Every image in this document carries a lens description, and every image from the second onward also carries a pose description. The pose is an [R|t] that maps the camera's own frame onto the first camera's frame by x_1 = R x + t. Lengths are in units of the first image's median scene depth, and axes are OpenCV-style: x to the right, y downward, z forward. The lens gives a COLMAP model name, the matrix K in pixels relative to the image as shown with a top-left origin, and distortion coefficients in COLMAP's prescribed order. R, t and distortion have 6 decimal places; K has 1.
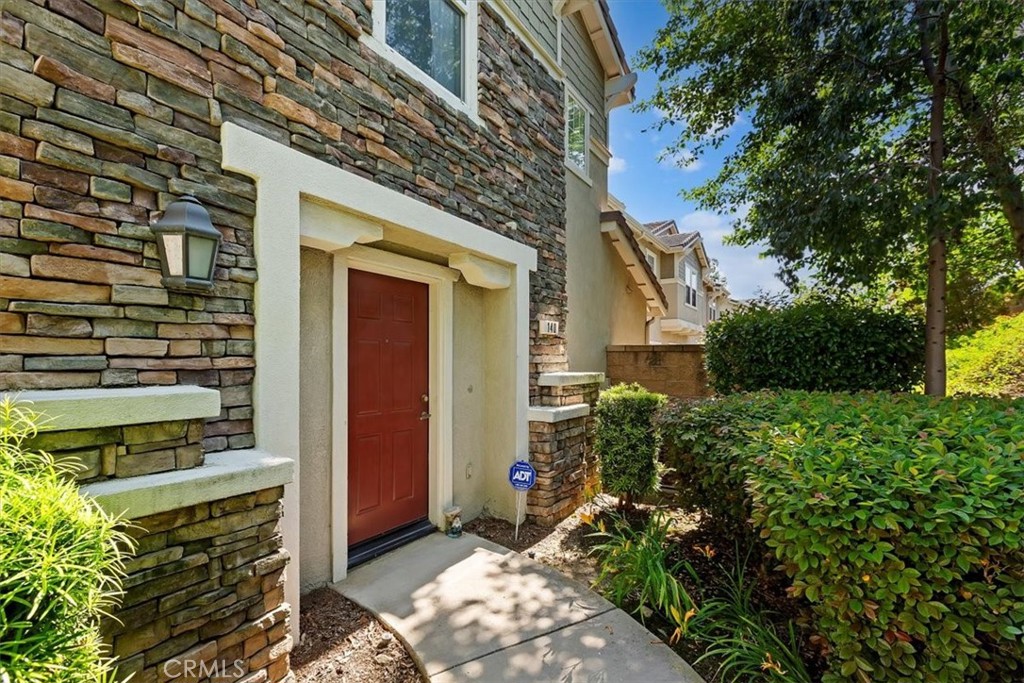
lens RADIAL K [[461.0, 0, 511.8], [0, 461.0, 362.4], [0, 0, 1]] dist [-0.000751, -0.000021]
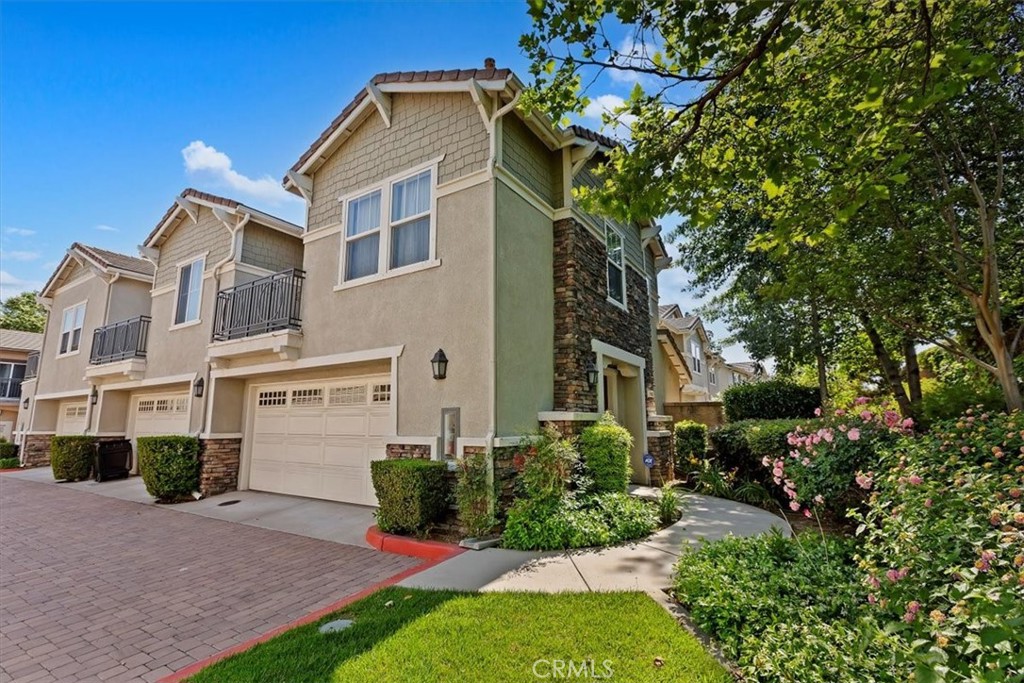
lens RADIAL K [[454.7, 0, 515.2], [0, 454.7, 349.5], [0, 0, 1]] dist [0.001466, 0.000109]
pose [[0.999922, -0.005950, 0.011024, -0.558637], [0.007626, 0.987273, -0.158852, 0.050715], [-0.009938, 0.158924, 0.987241, -1.090145]]
